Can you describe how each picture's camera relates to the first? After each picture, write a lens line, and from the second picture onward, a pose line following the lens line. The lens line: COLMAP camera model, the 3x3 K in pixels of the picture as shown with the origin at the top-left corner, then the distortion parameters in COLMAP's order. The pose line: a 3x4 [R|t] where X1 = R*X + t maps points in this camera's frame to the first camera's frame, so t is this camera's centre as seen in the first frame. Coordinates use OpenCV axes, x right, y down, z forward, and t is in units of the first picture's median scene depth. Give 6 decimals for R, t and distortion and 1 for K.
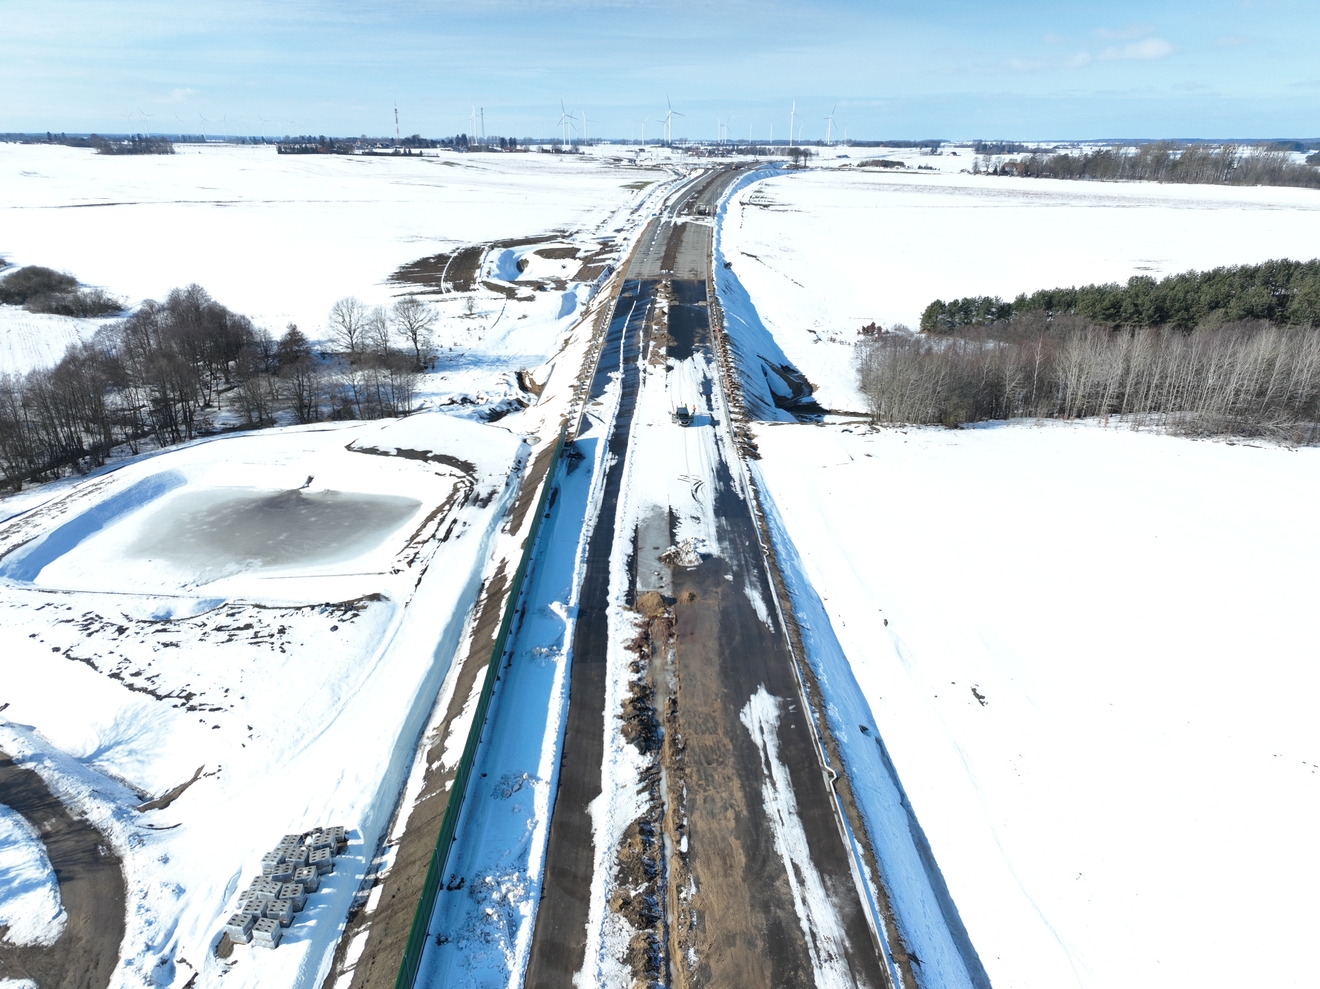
lens RADIAL K [[937.8, 0, 660.0], [0, 937.8, 494.5], [0, 0, 1]] dist [0.001580, 0.011216]
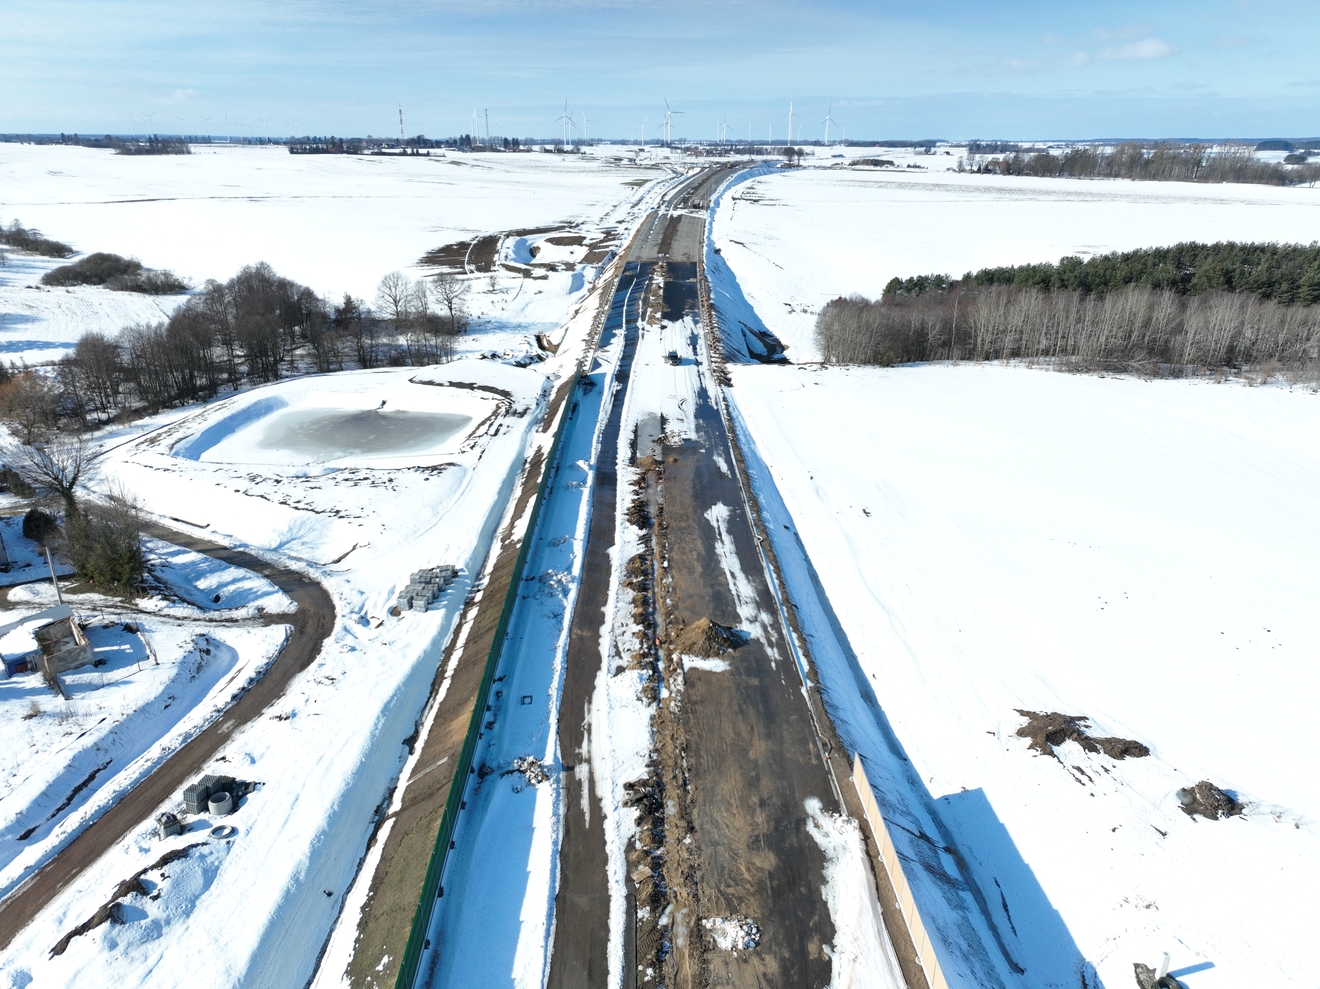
lens RADIAL K [[937.8, 0, 660.0], [0, 937.8, 494.5], [0, 0, 1]] dist [0.001580, 0.011216]
pose [[1.000000, -0.000943, -0.000152, 0.004675], [0.000943, 1.000000, -0.000170, 0.071582], [0.000152, 0.000169, 1.000000, -0.187947]]
